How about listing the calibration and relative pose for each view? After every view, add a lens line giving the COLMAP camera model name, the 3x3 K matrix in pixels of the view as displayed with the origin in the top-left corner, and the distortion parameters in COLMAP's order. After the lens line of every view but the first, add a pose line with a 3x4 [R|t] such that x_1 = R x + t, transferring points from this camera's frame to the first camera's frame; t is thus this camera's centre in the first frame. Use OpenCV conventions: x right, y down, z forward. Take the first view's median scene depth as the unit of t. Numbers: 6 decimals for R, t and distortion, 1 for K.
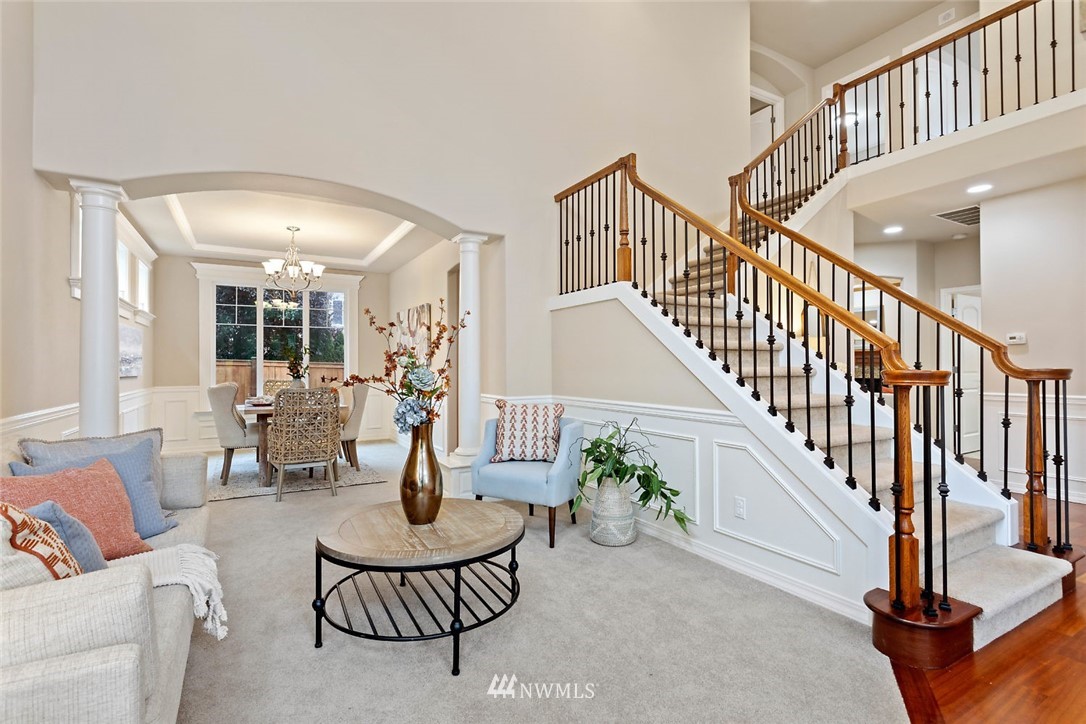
lens RADIAL K [[513.3, 0, 542.6], [0, 513.3, 360.3], [0, 0, 1]] dist [-0.004410, 0.001201]
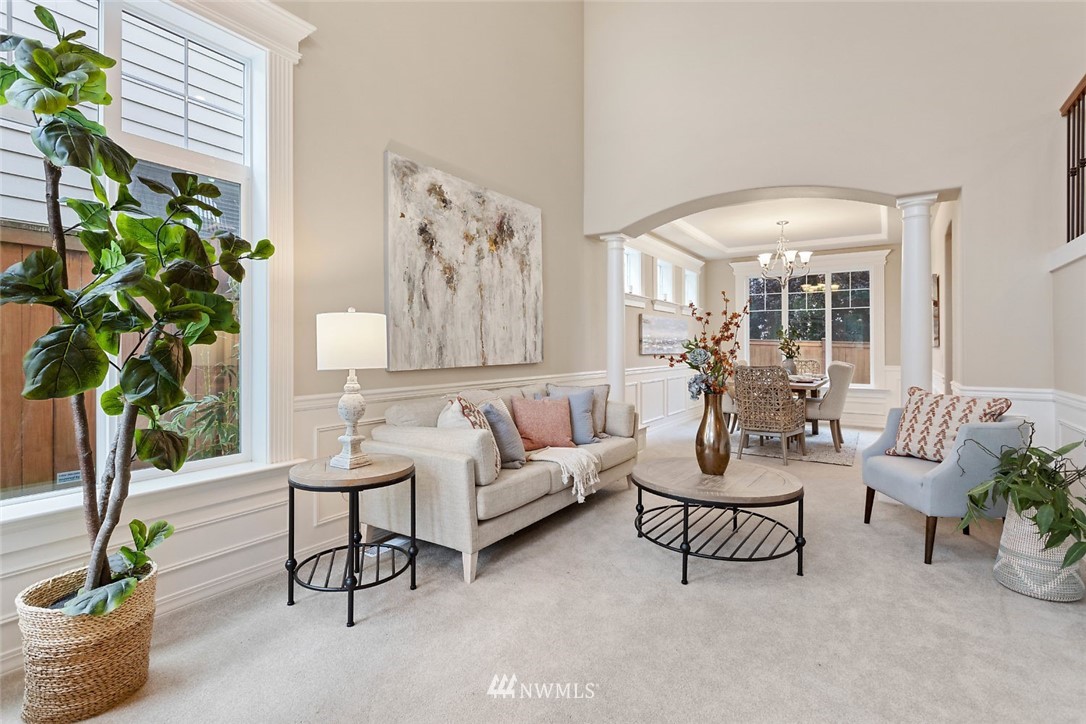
lens RADIAL K [[513.3, 0, 536.5], [0, 513.3, 352.4], [0, 0, 1]] dist [-0.004410, 0.001201]
pose [[0.441360, 0.013749, -0.897225, 0.496372], [0.005598, 0.999821, 0.018074, -0.001023], [0.897312, -0.013000, 0.441204, 0.056627]]
